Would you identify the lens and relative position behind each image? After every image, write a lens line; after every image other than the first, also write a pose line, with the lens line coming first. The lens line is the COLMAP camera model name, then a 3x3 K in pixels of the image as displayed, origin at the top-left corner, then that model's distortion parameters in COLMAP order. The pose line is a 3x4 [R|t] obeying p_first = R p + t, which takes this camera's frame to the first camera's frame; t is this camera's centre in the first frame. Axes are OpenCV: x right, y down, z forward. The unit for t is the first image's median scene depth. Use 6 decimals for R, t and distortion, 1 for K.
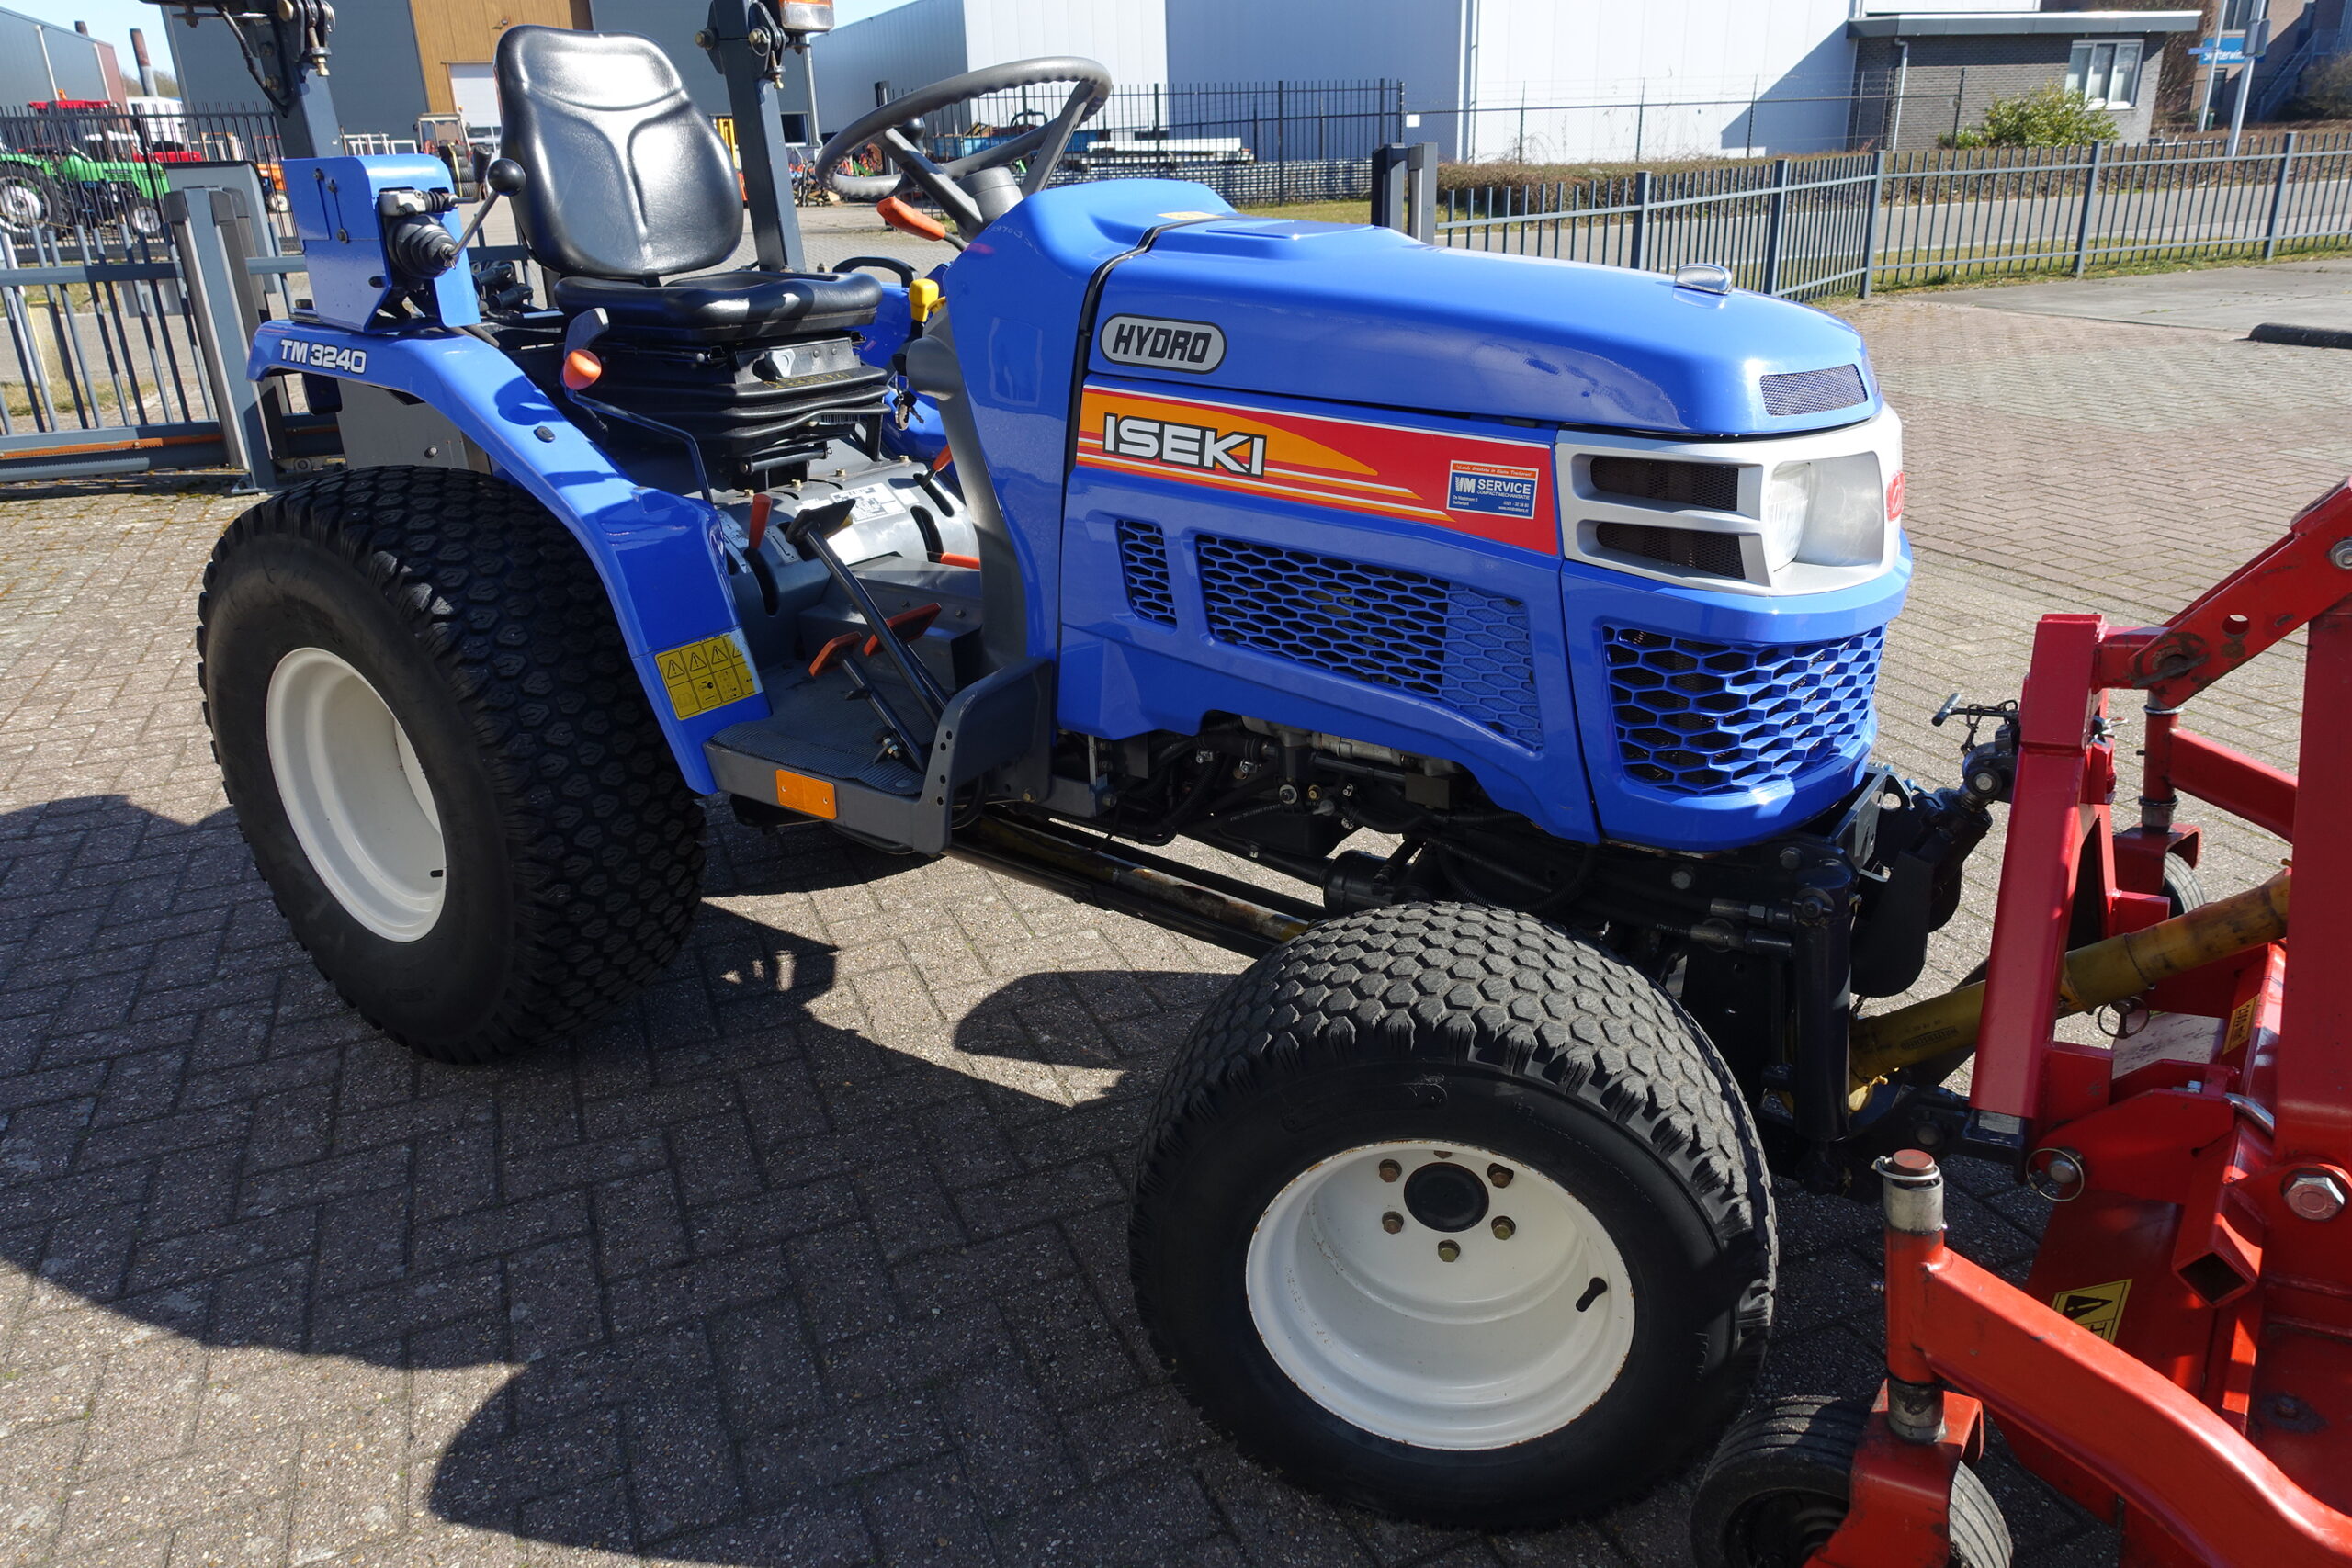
lens RADIAL K [[1615.7, 0, 1172.6], [0, 1615.7, 786.3], [0, 0, 1]] dist [0.004463, -0.002480]
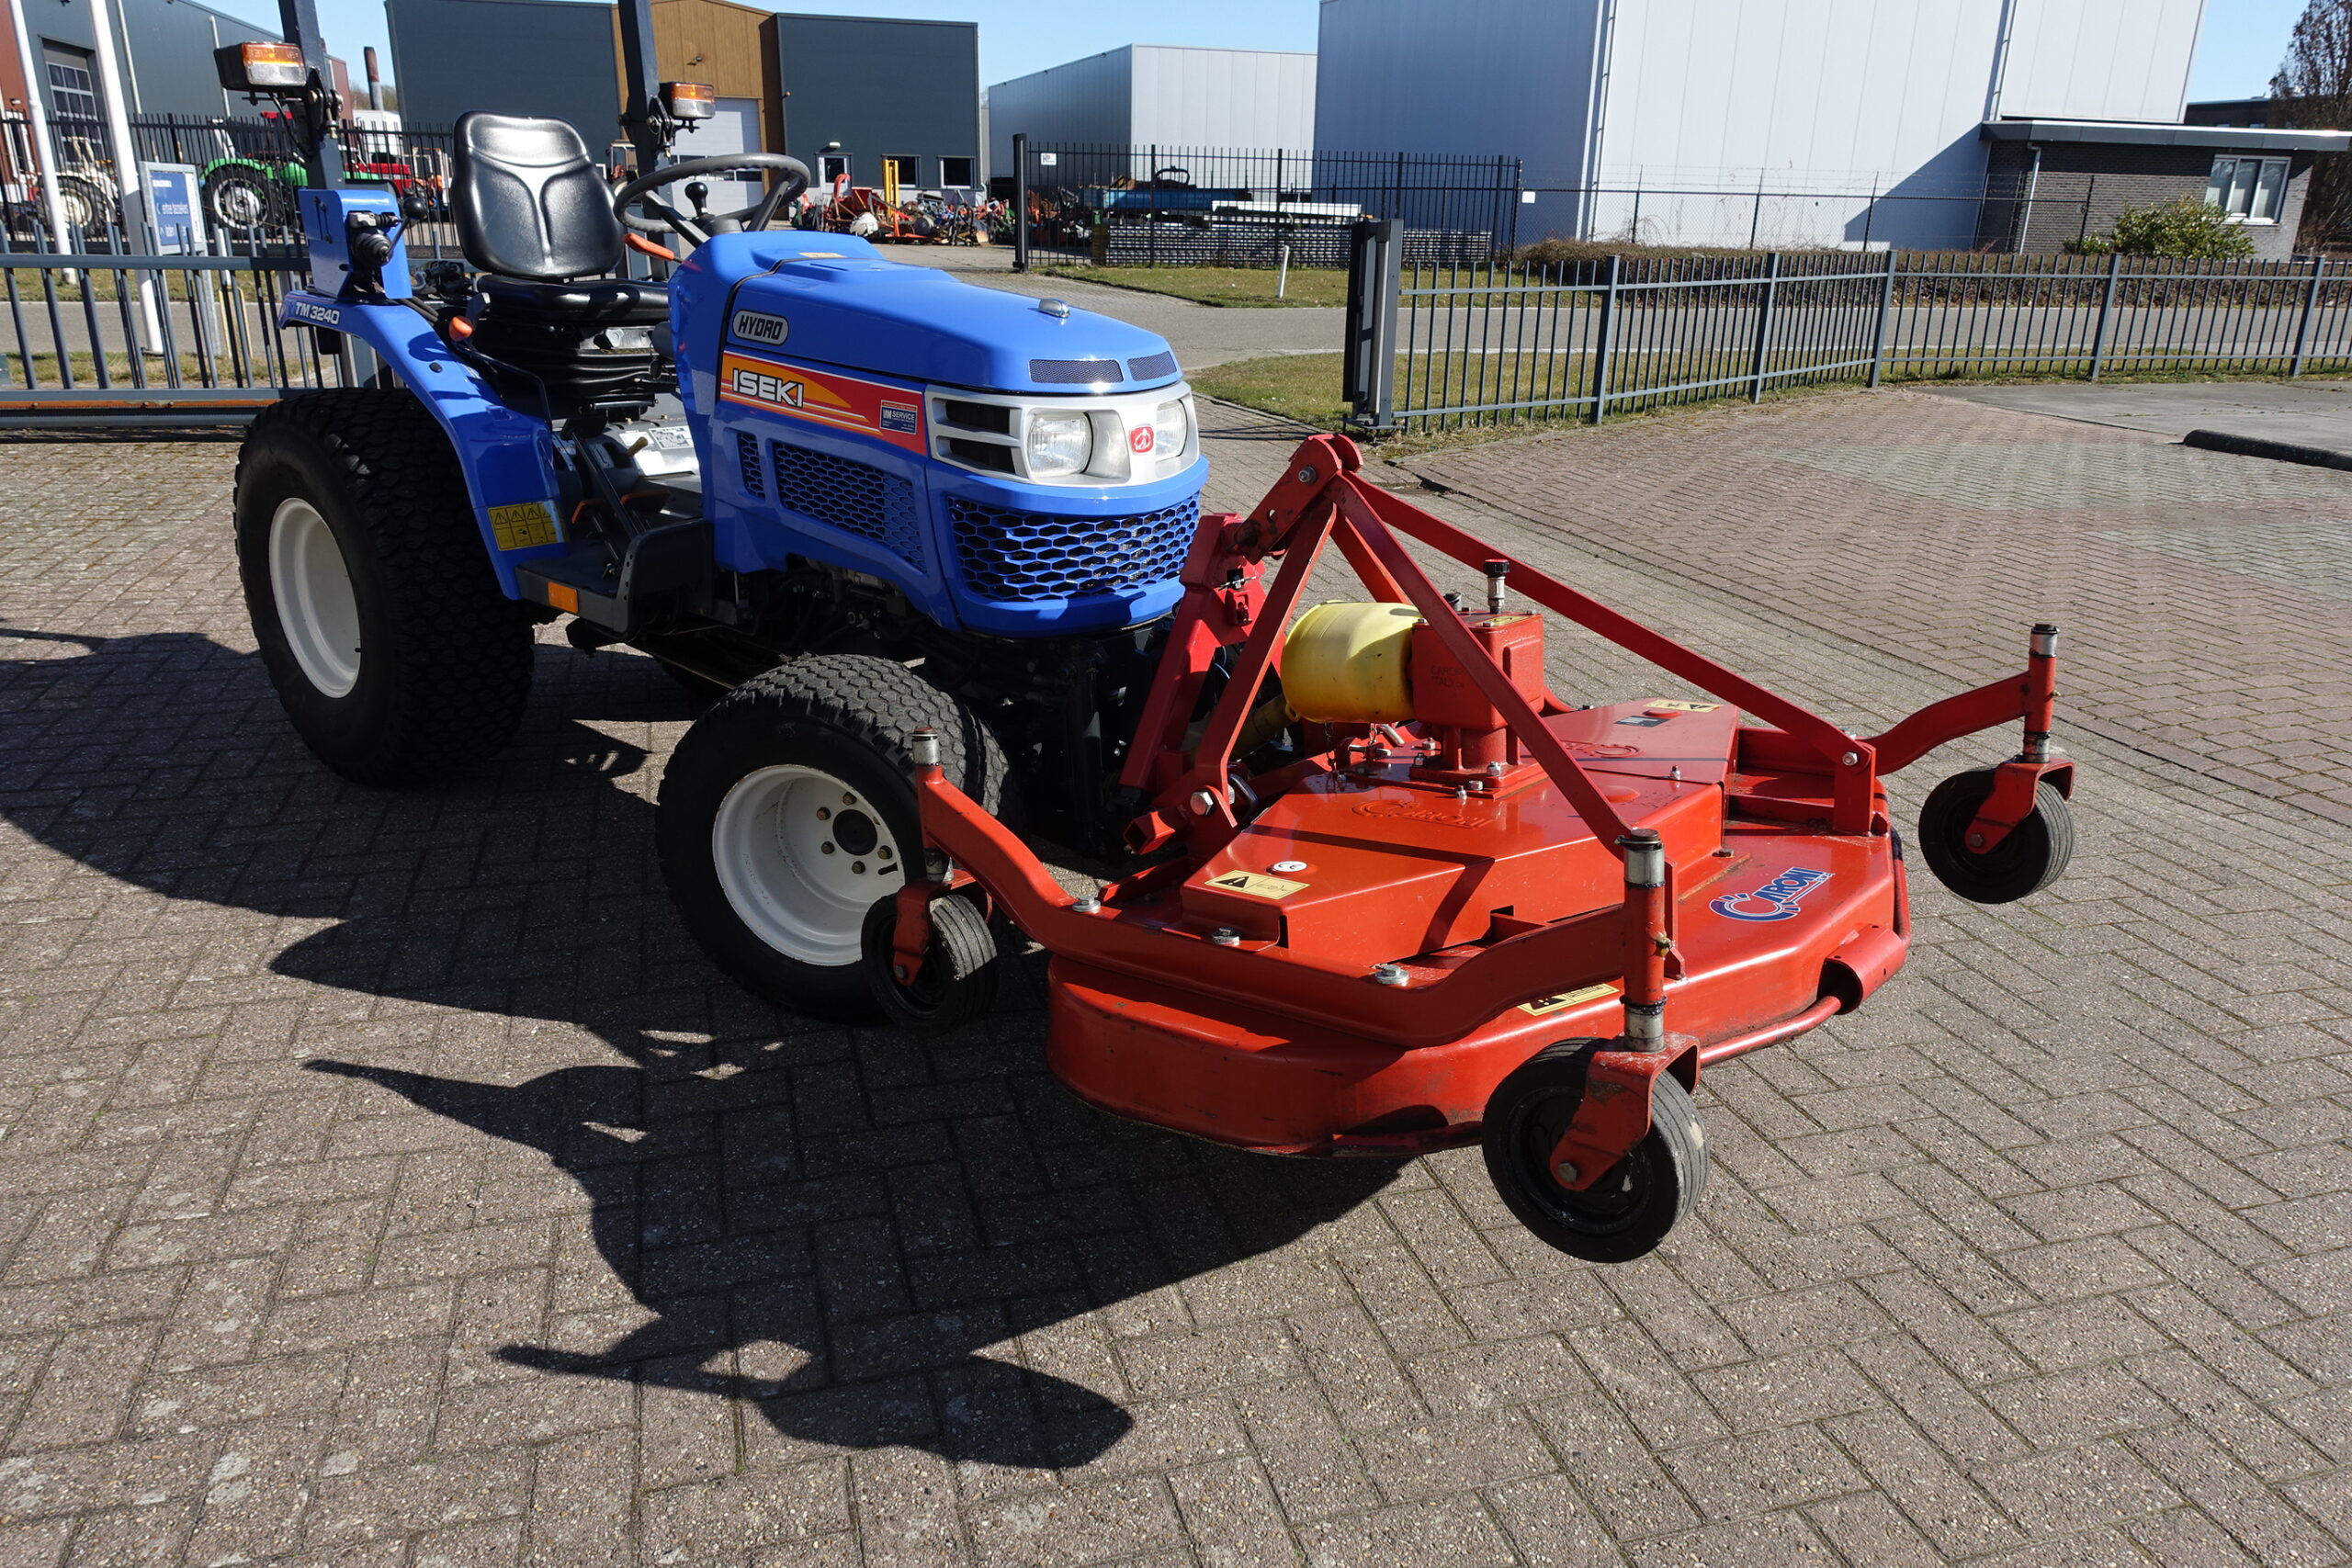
lens RADIAL K [[1620.2, 0, 1176.9], [0, 1620.2, 782.8], [0, 0, 1]] dist [0.002126, 0.003019]
pose [[0.993574, 0.083085, -0.076860, 0.473018], [-0.085620, 0.995867, -0.030293, 0.168740], [0.074025, 0.036679, 0.996582, -0.503502]]
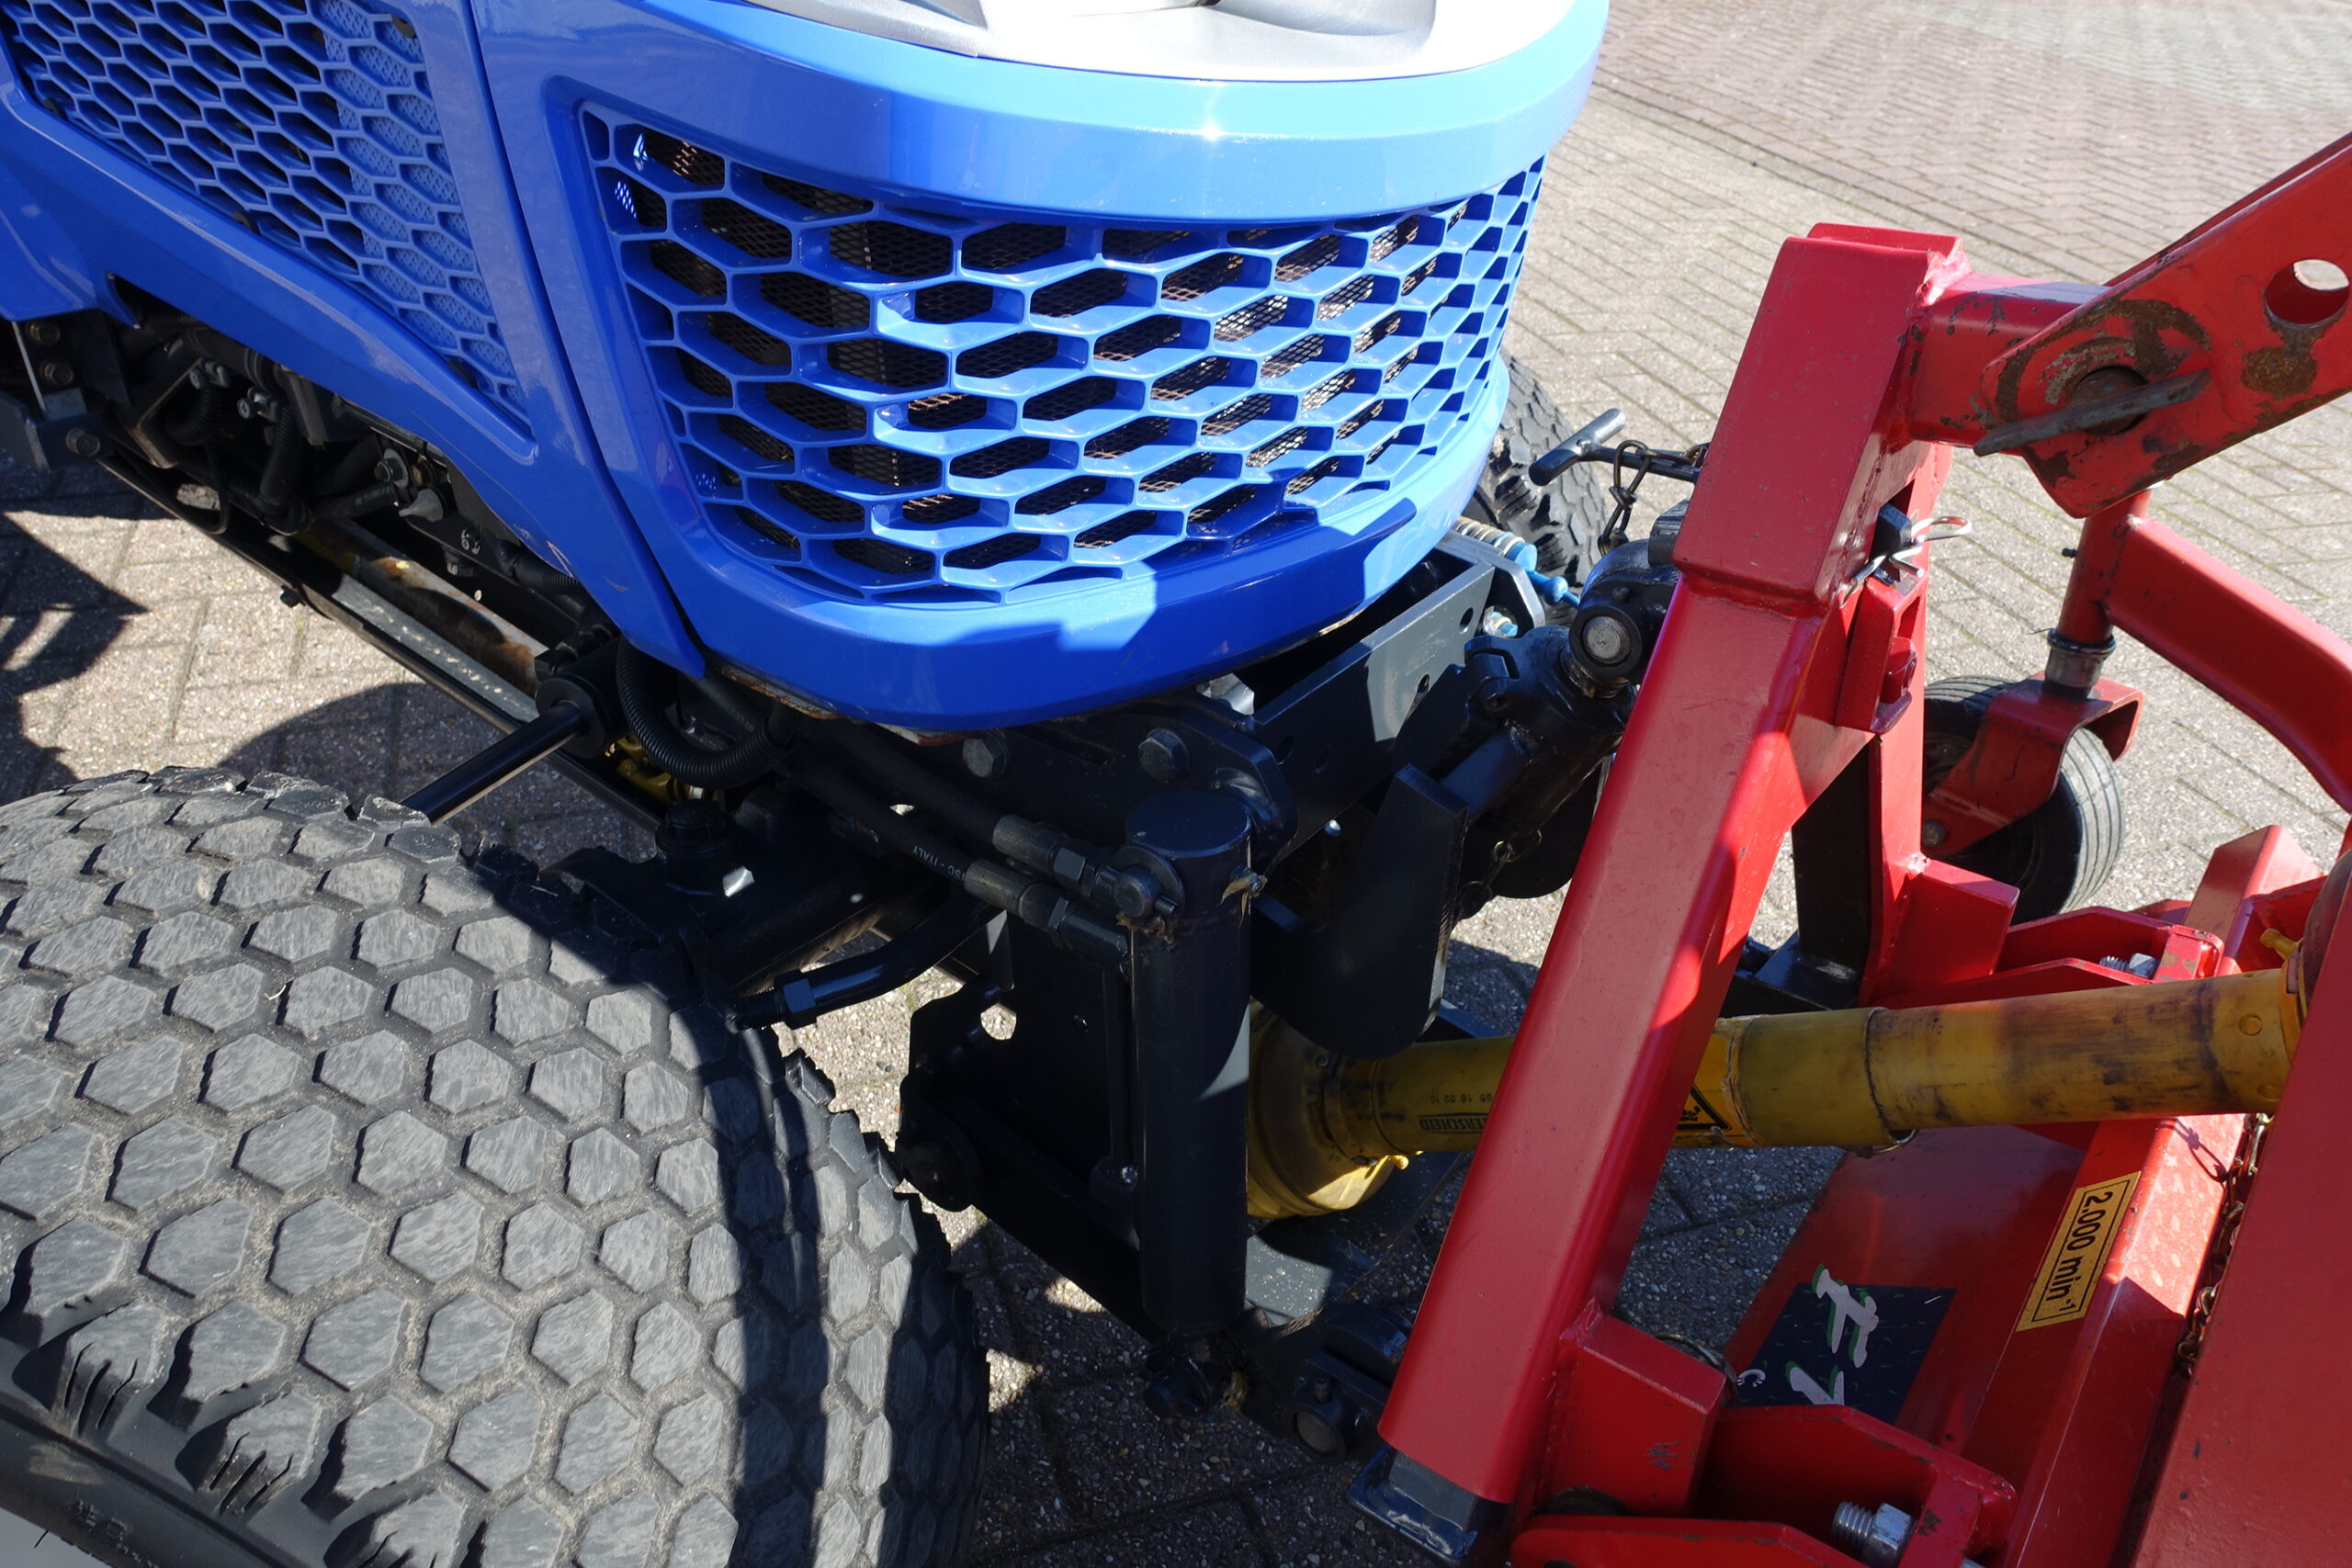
lens RADIAL K [[1620.2, 0, 1176.9], [0, 1620.2, 782.8], [0, 0, 1]] dist [0.002126, 0.003019]
pose [[0.994103, 0.105750, 0.024013, 0.284421], [-0.108442, 0.969773, 0.218587, -0.032974], [-0.000171, -0.219902, 0.975522, 0.432658]]
